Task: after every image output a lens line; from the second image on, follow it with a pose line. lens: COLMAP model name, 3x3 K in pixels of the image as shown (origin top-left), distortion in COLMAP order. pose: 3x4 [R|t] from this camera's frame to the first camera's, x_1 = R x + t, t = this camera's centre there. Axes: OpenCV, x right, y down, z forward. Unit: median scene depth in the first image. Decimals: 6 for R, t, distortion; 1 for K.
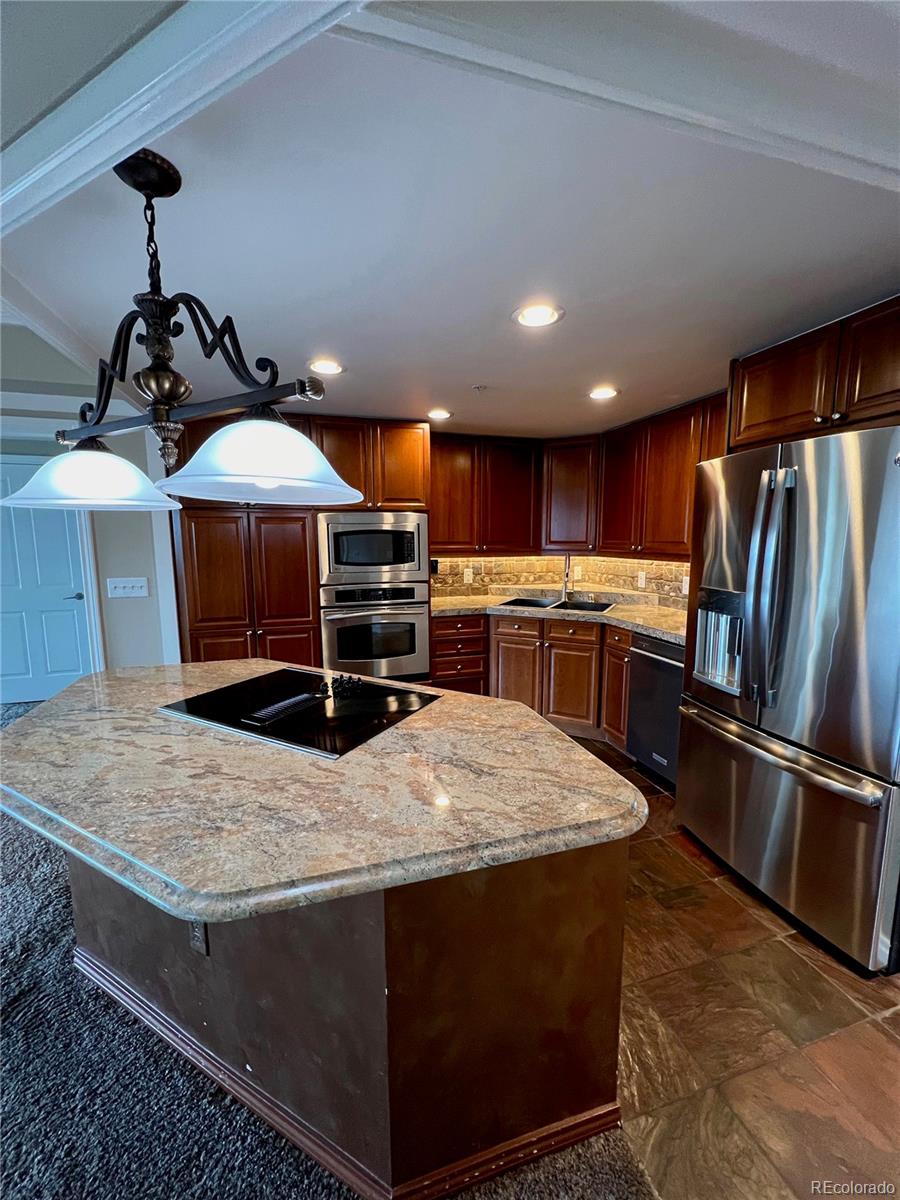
lens RADIAL K [[478.2, 0, 451.8], [0, 478.2, 599.7], [0, 0, 1]] dist [-0.000851, 0.000219]
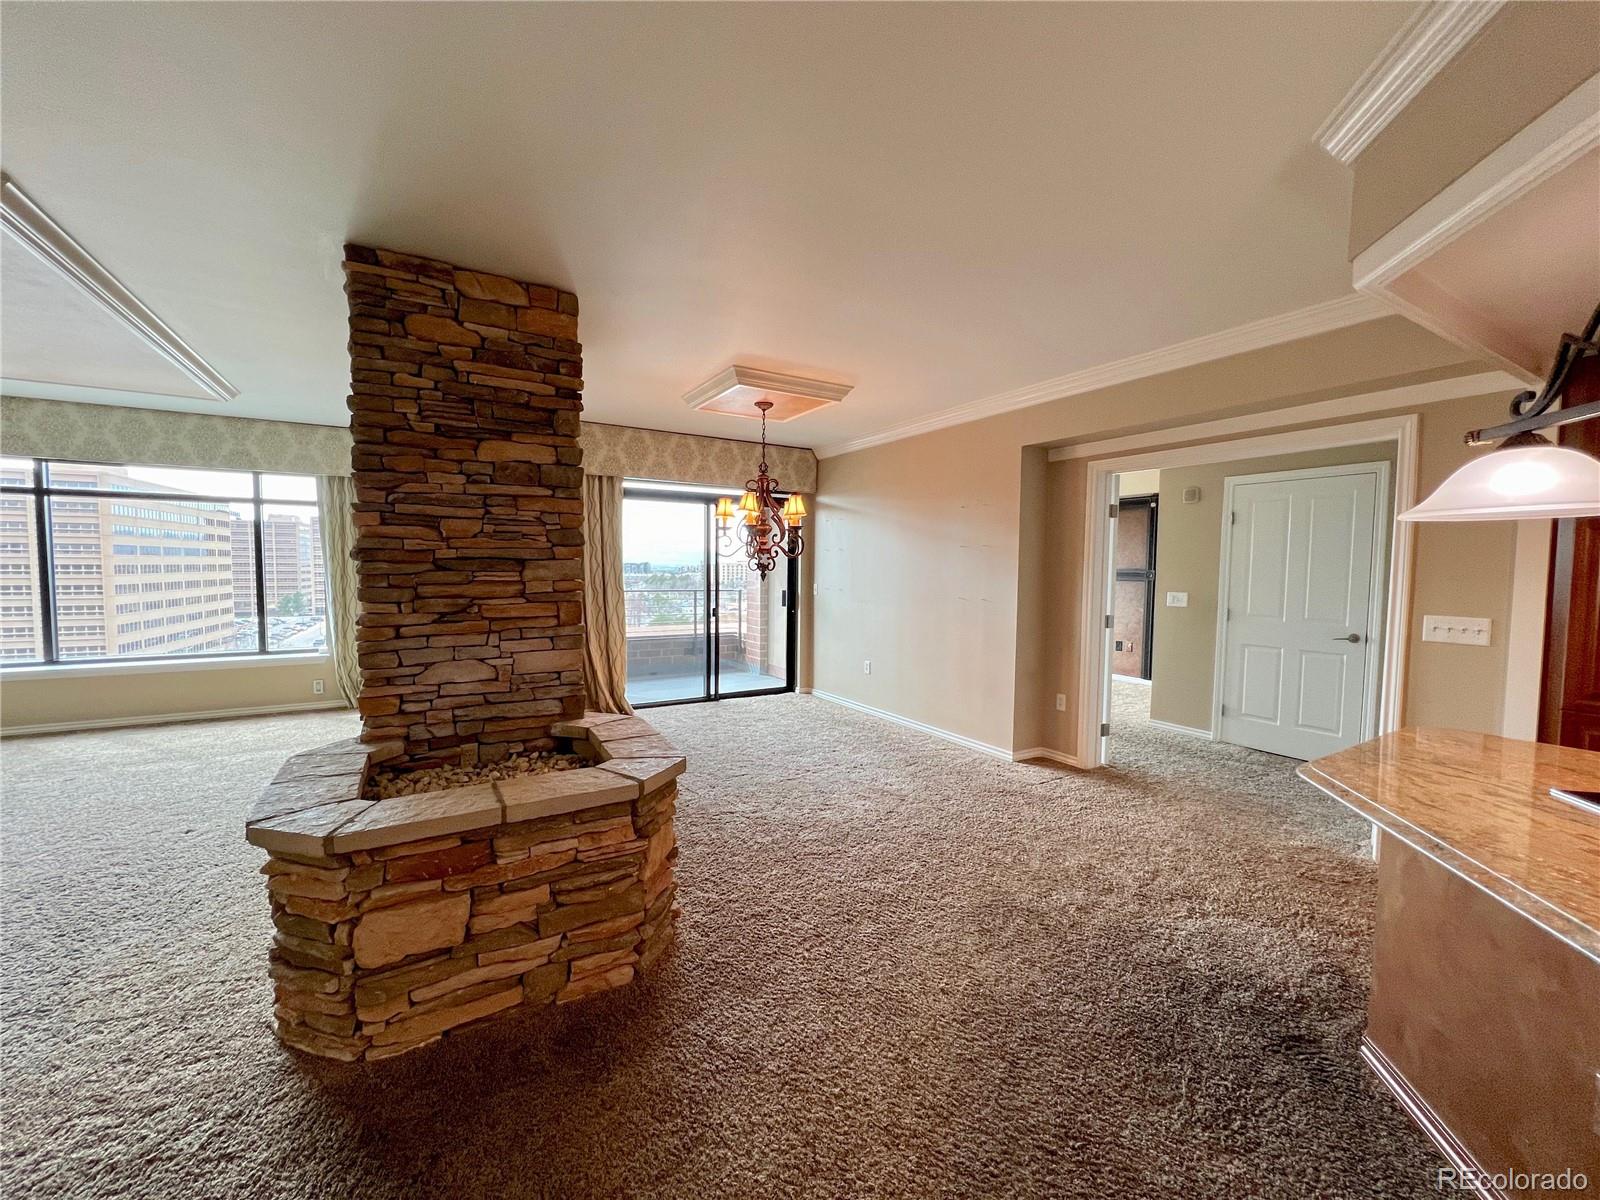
lens RADIAL K [[637.6, 0, 795.7], [0, 637.6, 601.4], [0, 0, 1]] dist [-0.000851, 0.000219]
pose [[0.234148, 0.058749, -0.970424, 0.028312], [-0.134239, 0.990565, 0.027579, 0.065779], [0.962889, 0.123811, 0.239825, -0.324973]]
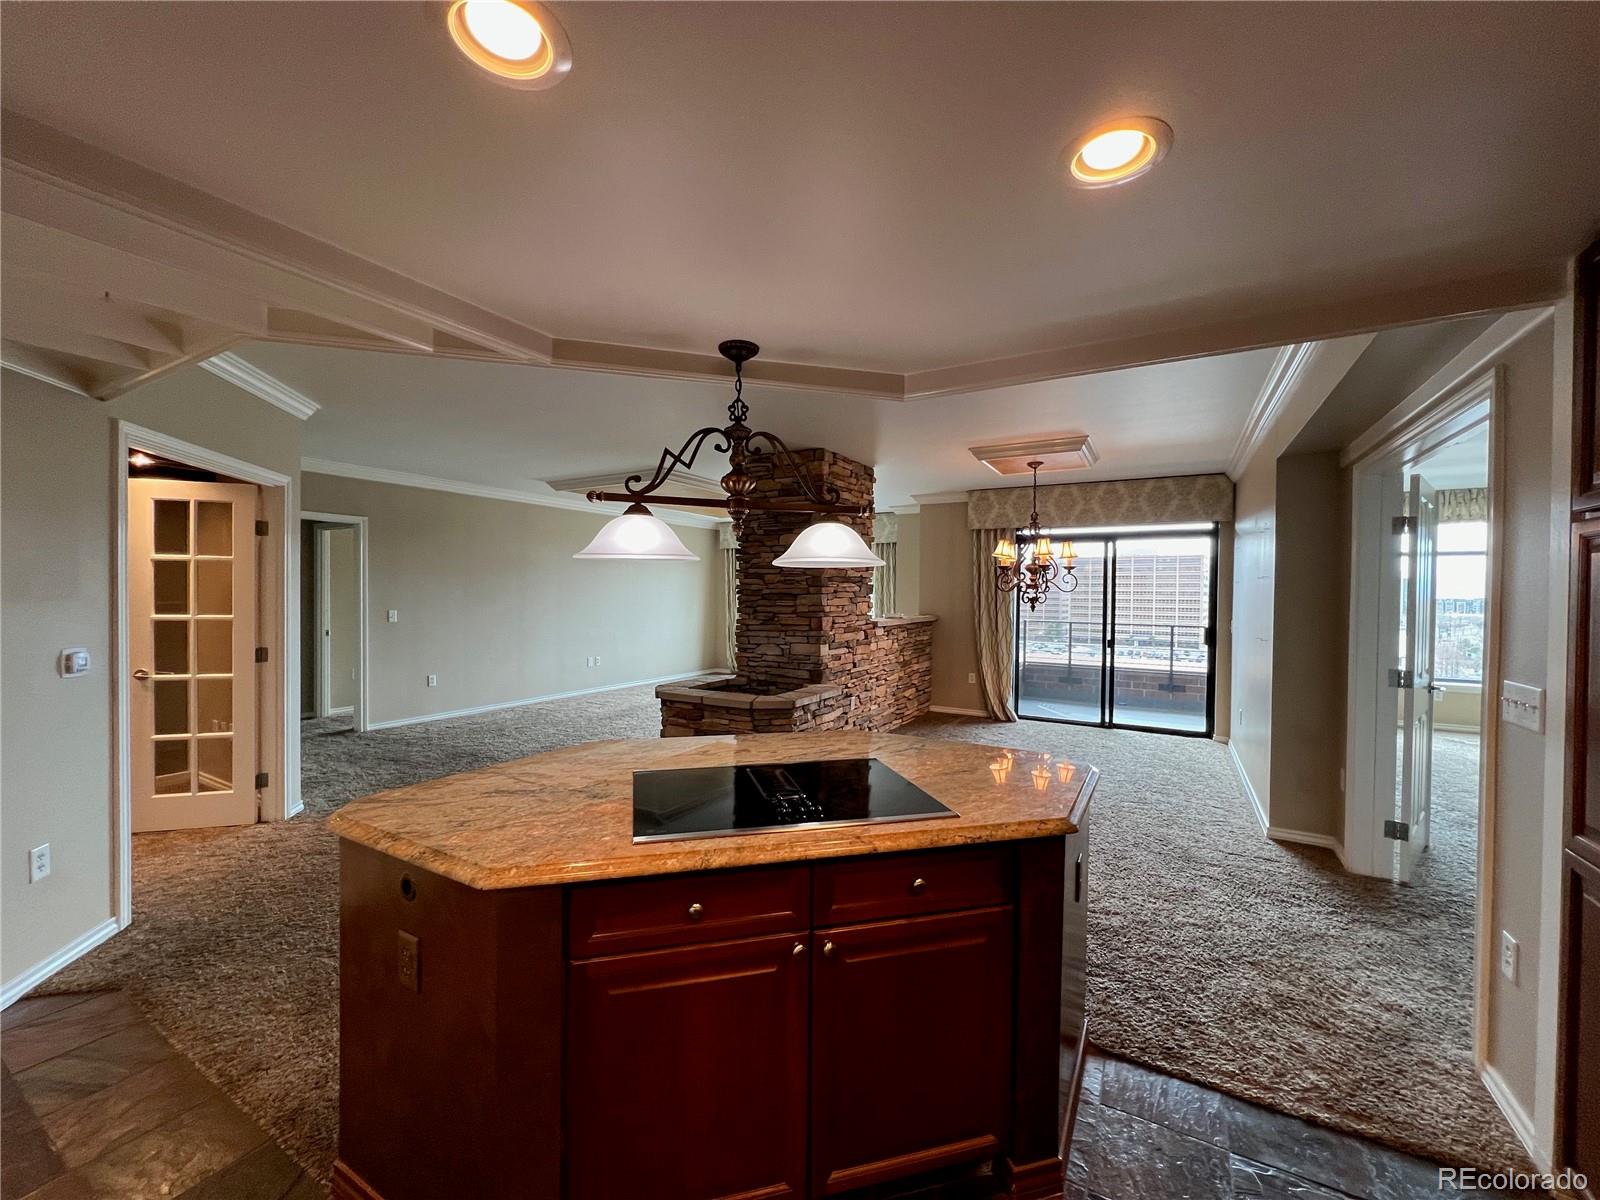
lens RADIAL K [[637.6, 0, 800.8], [0, 637.6, 603.1], [0, 0, 1]] dist [-0.000851, 0.000219]
pose [[-0.731656, 0.004282, -0.681661, 0.381960], [-0.097619, 0.989015, 0.110992, -0.214406], [0.674649, 0.147751, -0.723201, 1.713850]]
